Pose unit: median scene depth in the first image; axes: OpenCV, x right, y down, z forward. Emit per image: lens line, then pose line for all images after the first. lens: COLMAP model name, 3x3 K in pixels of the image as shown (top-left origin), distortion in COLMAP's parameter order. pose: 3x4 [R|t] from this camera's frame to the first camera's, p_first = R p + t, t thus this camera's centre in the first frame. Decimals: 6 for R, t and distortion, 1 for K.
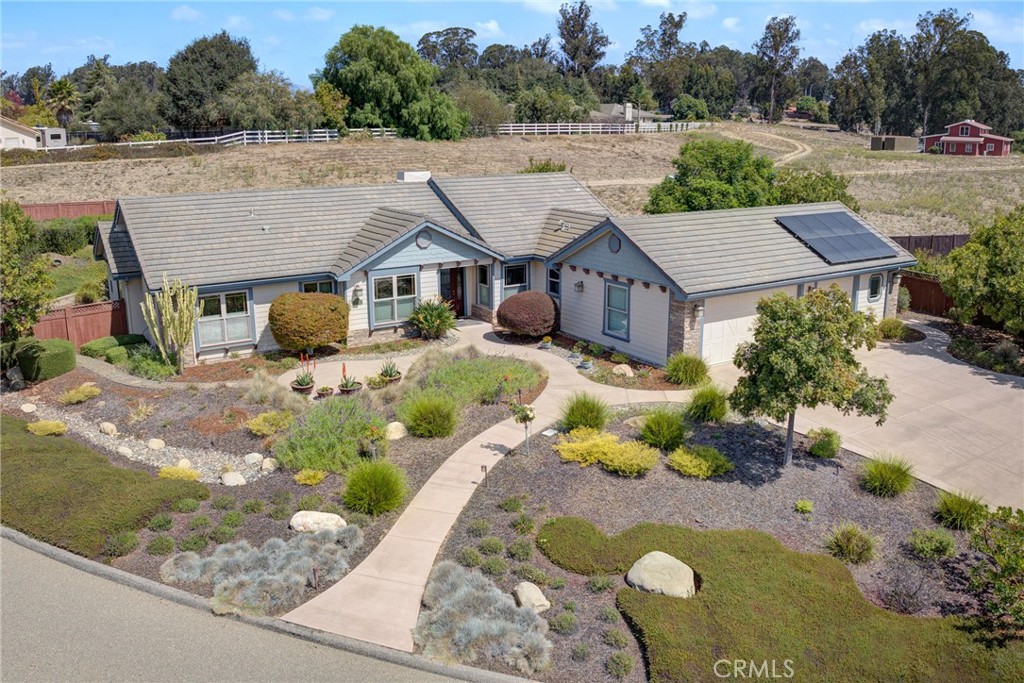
lens RADIAL K [[850.5, 0, 516.5], [0, 850.5, 334.6], [0, 0, 1]] dist [-0.096563, -0.026499]
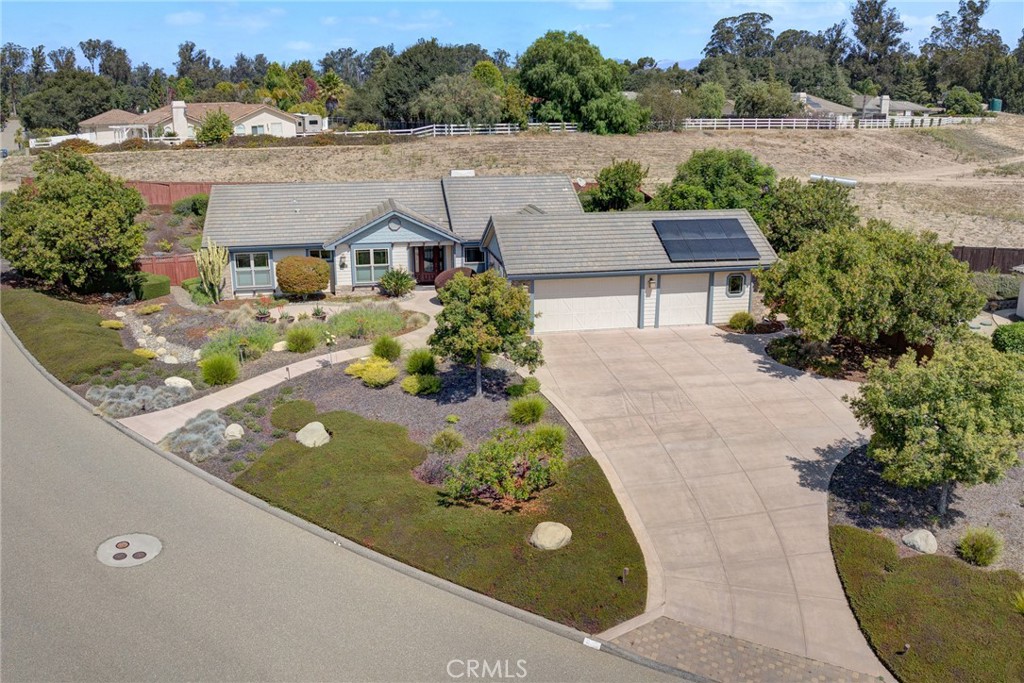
lens RADIAL K [[850.5, 0, 518.0], [0, 850.5, 331.5], [0, 0, 1]] dist [-0.096563, -0.026499]
pose [[0.928577, 0.098043, -0.357957, 0.255926], [-0.090748, 0.995180, 0.037167, -0.003532], [0.359875, -0.002029, 0.932998, -0.092519]]
